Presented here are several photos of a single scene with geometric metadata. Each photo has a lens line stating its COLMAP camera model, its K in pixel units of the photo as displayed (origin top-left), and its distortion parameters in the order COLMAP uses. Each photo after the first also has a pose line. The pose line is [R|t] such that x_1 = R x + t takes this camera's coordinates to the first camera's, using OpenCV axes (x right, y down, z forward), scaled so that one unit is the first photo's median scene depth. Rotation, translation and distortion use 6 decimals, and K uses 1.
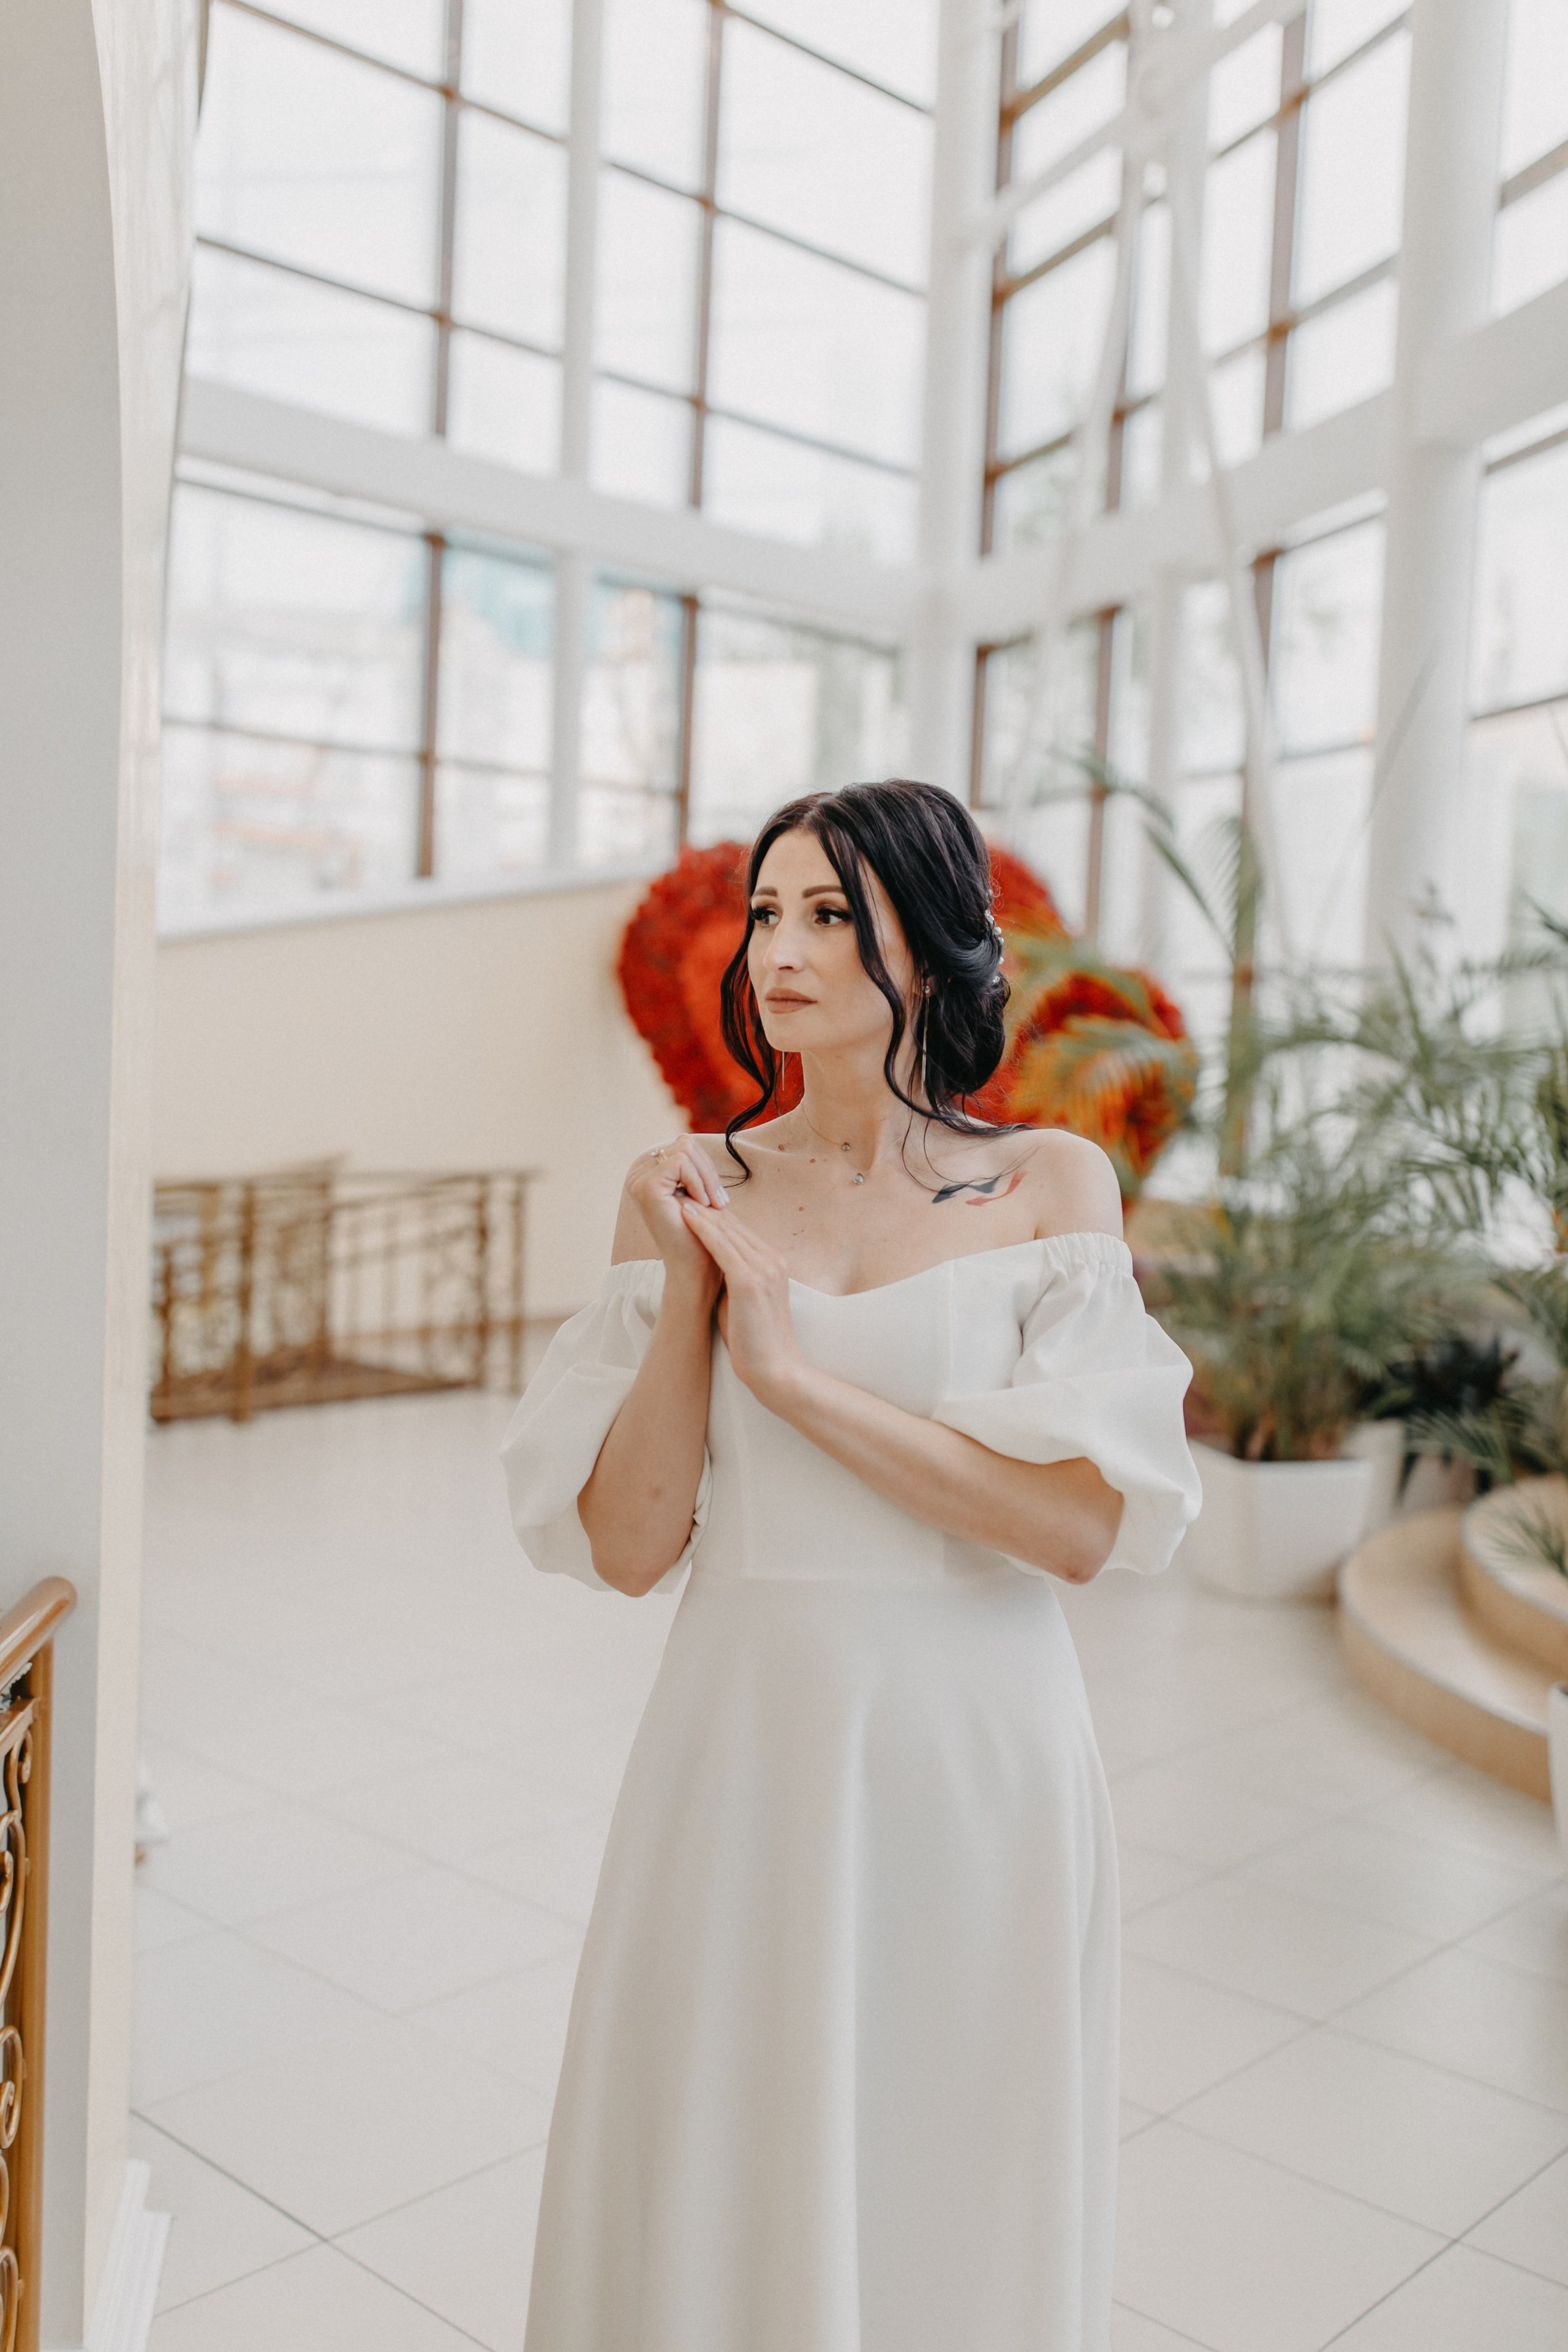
lens RADIAL K [[2327.5, 0, 784.0], [0, 2327.5, 1176.0], [0, 0, 1]] dist [0.092246, -0.225409]
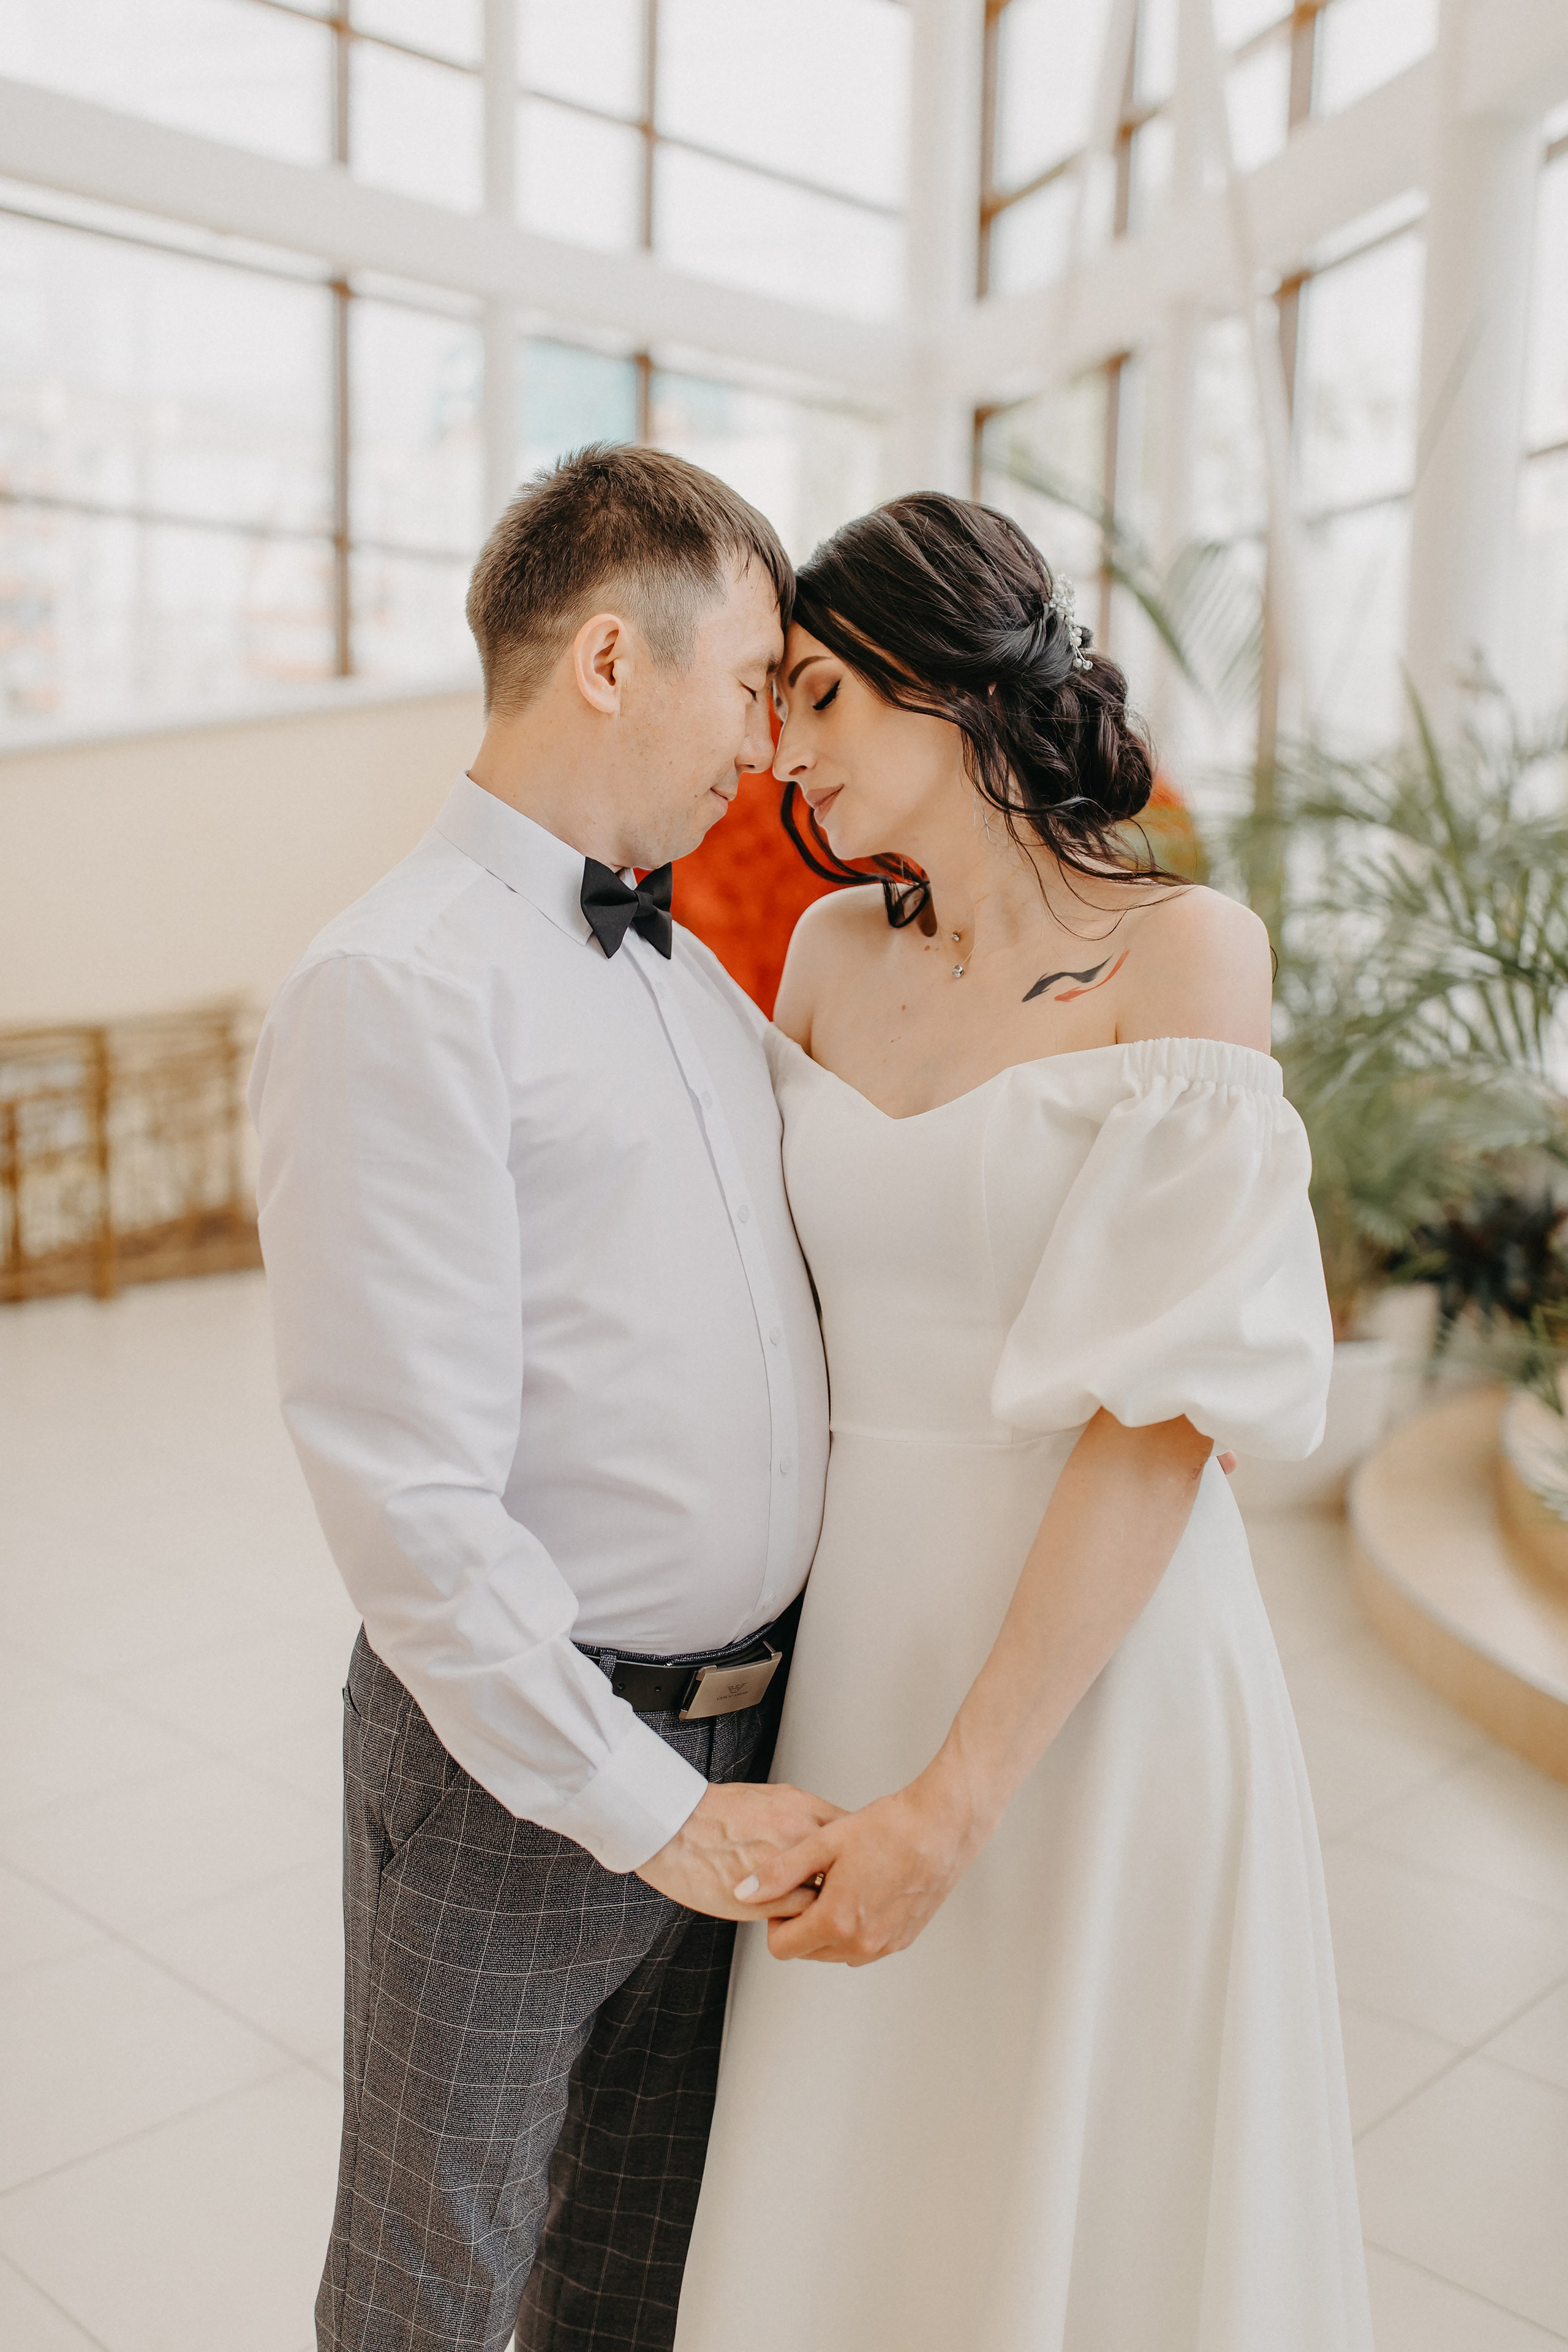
lens RADIAL K [[2327.5, 0, 784.0], [0, 2327.5, 1176.0], [0, 0, 1]] dist [0.092246, -0.225409]
pose [[0.999614, -0.014773, -0.023523, 0.036151], [0.016419, 0.997314, 0.071386, 0.000447], [0.022405, -0.071744, 0.997171, 0.113495]]
